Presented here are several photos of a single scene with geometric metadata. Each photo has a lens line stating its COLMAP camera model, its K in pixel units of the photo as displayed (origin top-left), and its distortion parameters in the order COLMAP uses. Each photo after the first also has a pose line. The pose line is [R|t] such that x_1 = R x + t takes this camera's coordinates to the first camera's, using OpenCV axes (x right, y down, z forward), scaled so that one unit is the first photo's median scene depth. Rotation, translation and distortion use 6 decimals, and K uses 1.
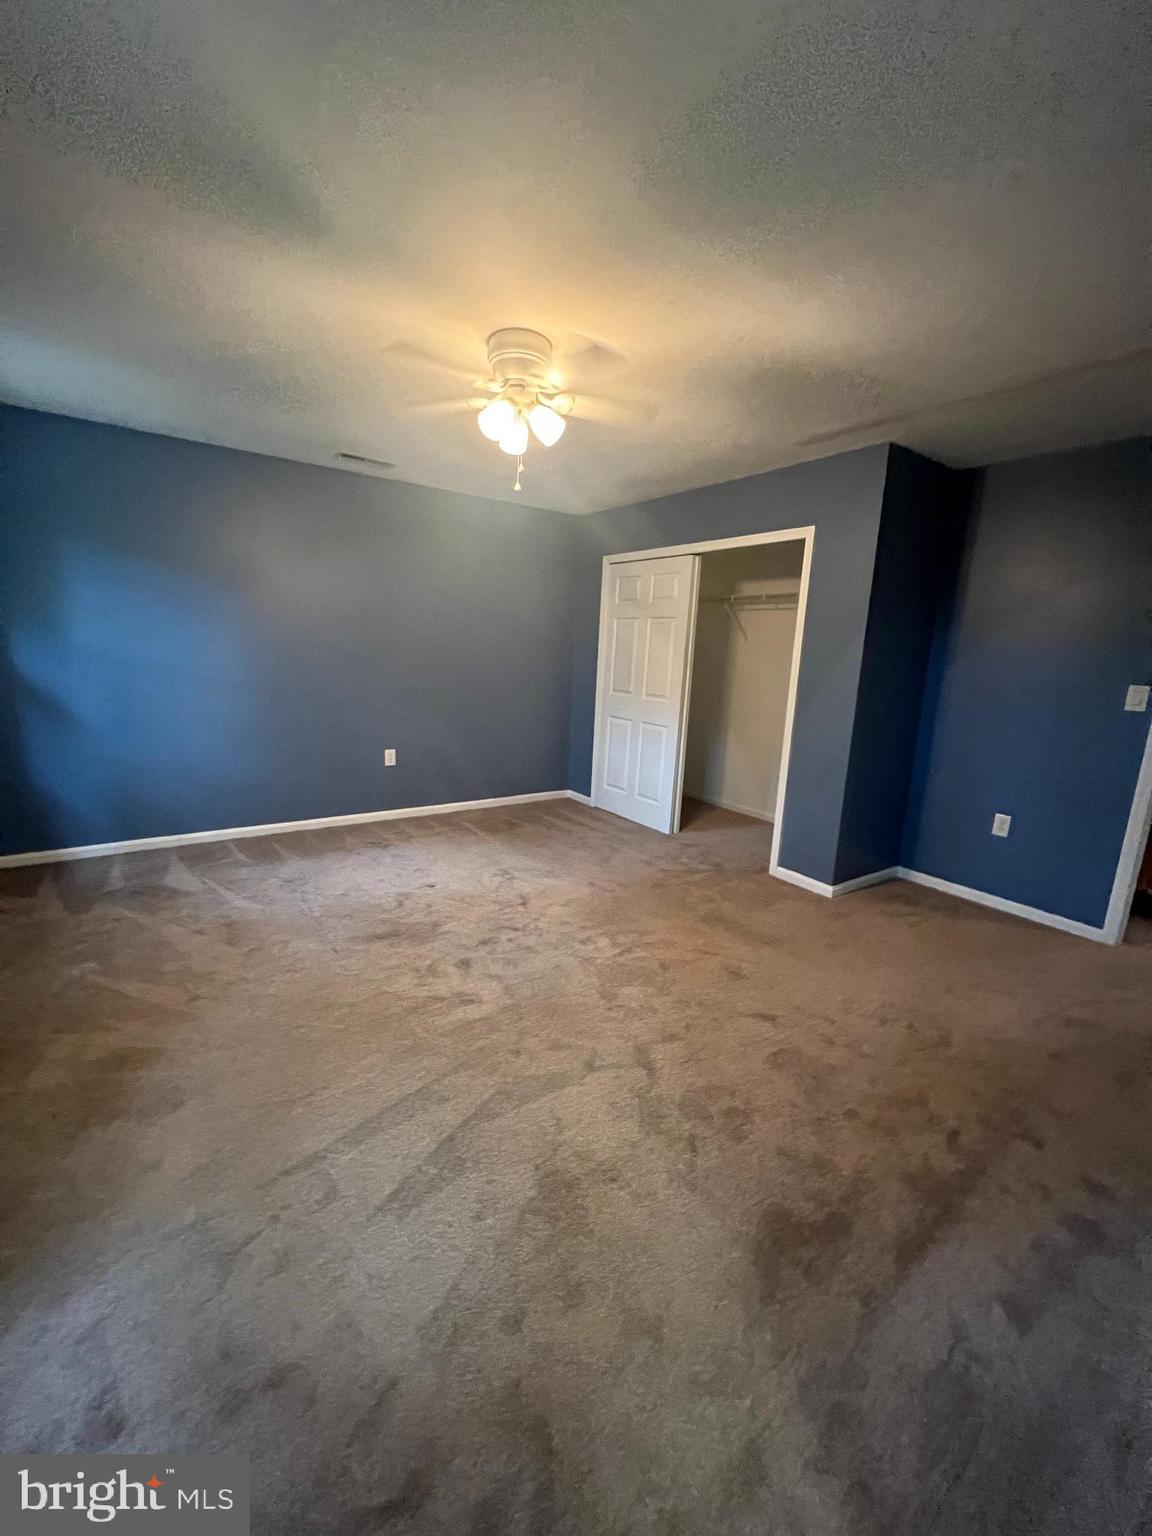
lens RADIAL K [[618.2, 0, 573.4], [0, 618.2, 776.5], [0, 0, 1]] dist [0.000418, -0.000030]
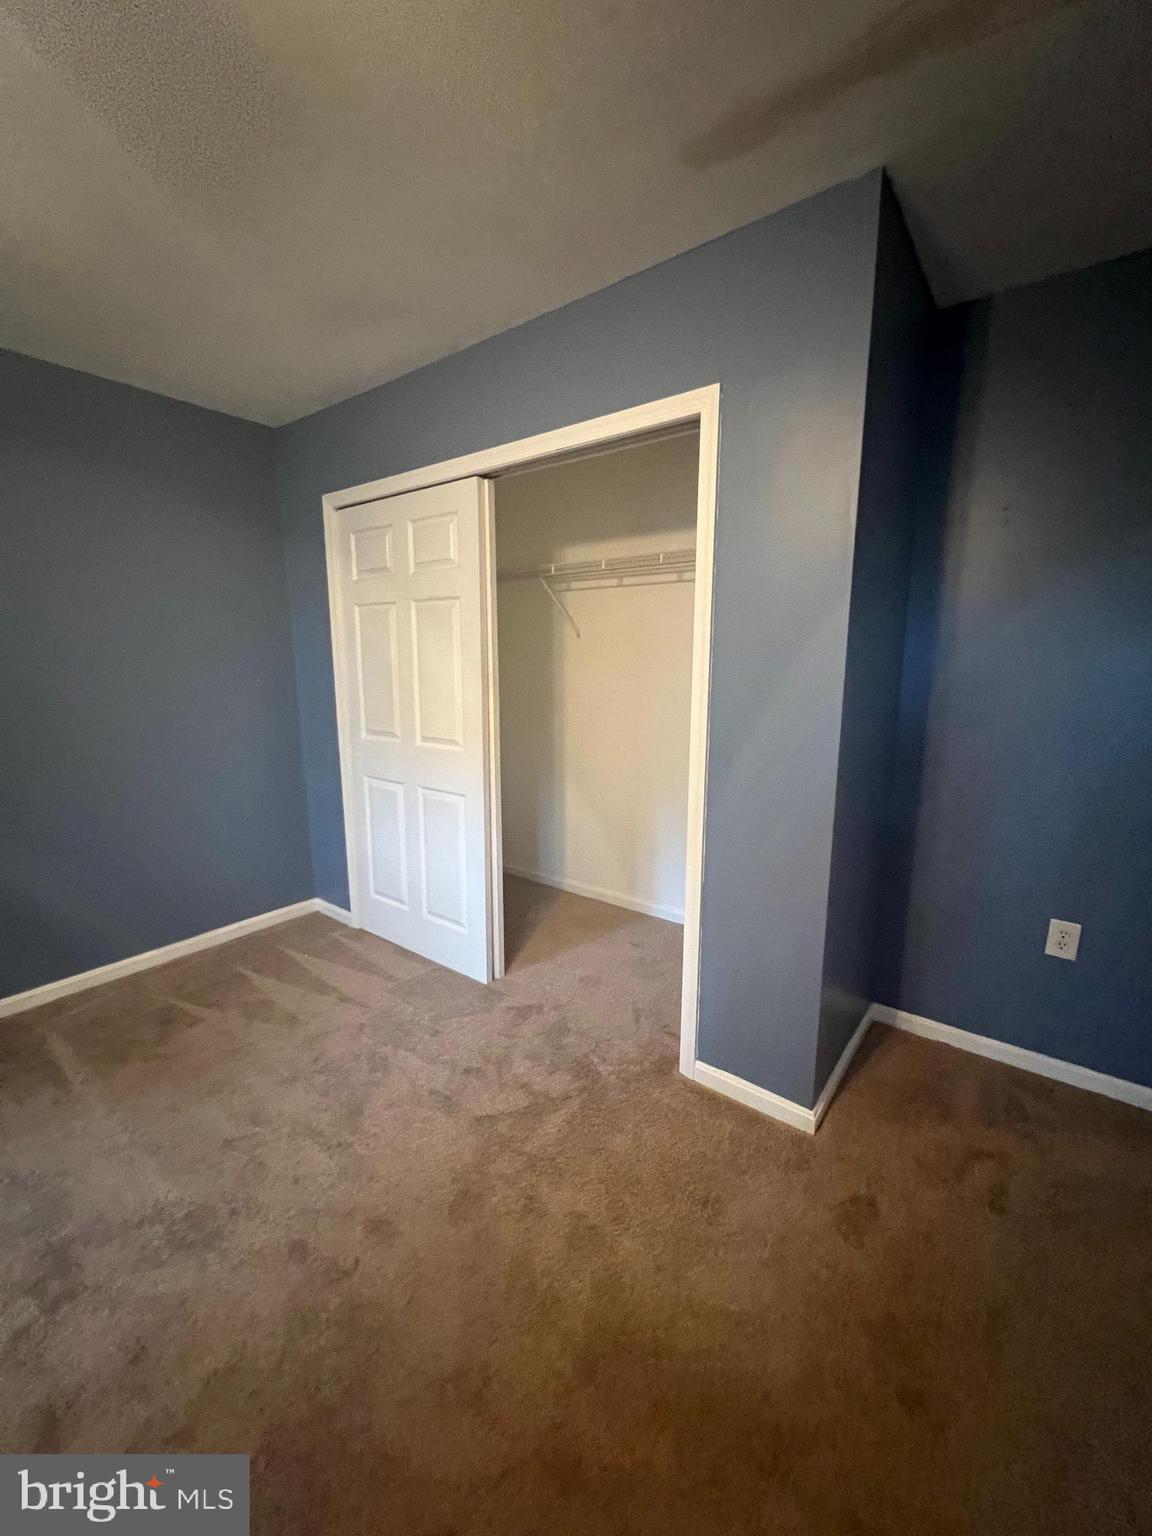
lens RADIAL K [[618.2, 0, 573.4], [0, 618.2, 776.5], [0, 0, 1]] dist [0.000418, -0.000030]
pose [[0.955141, -0.096705, 0.279919, 0.089740], [0.100220, 0.994964, 0.001764, -0.086530], [-0.278680, 0.026368, 0.960022, 0.431359]]
